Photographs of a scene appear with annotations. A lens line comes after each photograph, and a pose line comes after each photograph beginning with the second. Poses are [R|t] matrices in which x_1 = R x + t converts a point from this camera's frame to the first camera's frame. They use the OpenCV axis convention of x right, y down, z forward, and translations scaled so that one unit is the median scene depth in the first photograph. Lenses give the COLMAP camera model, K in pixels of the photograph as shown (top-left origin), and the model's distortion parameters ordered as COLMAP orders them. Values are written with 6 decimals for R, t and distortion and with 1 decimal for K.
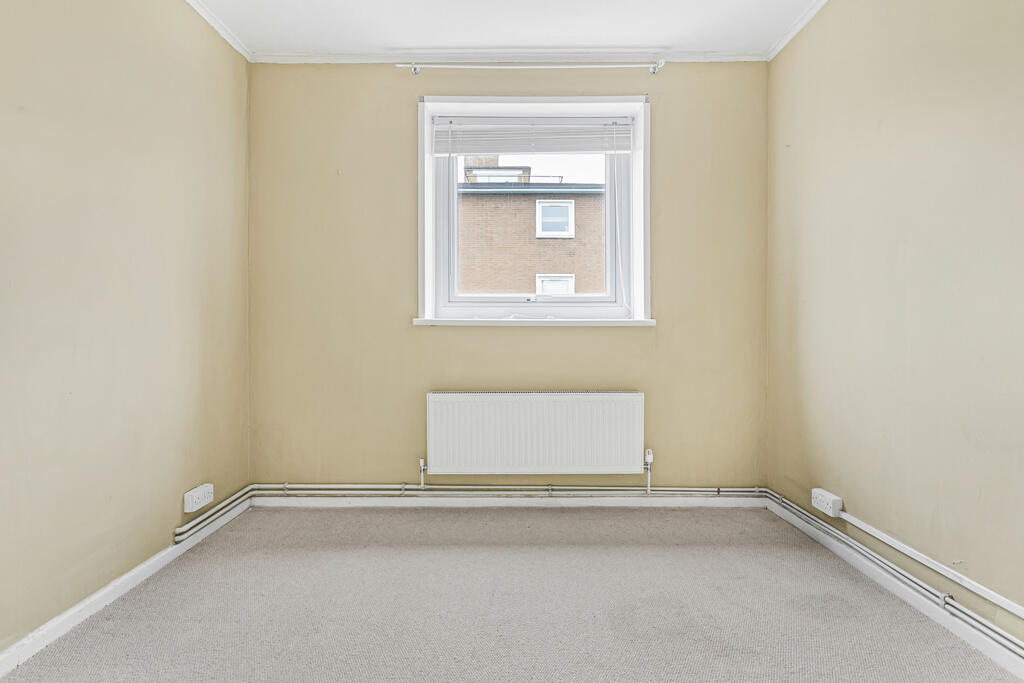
lens RADIAL K [[466.4, 0, 512.8], [0, 466.4, 338.5], [0, 0, 1]] dist [0.002349, 0.000664]
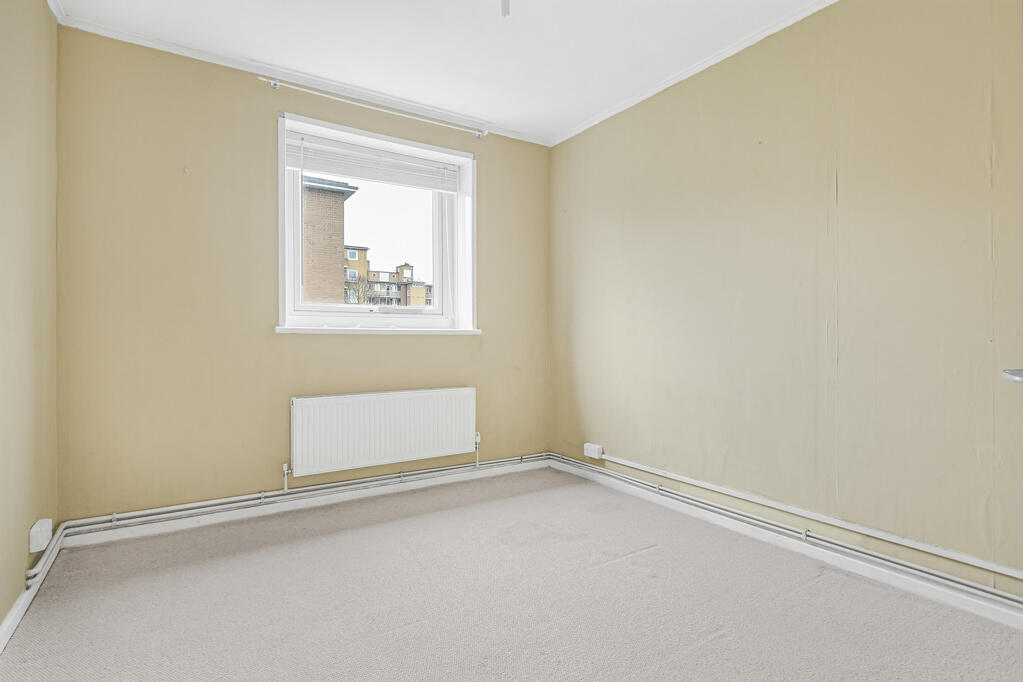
lens RADIAL K [[498.3, 0, 511.5], [0, 498.3, 341.0], [0, 0, 1]] dist [-0.002990, -0.000650]
pose [[0.840182, -0.004294, 0.542287, -0.364176], [0.011668, 0.999880, -0.010160, 0.005410], [-0.542179, 0.014864, 0.840132, -0.190652]]
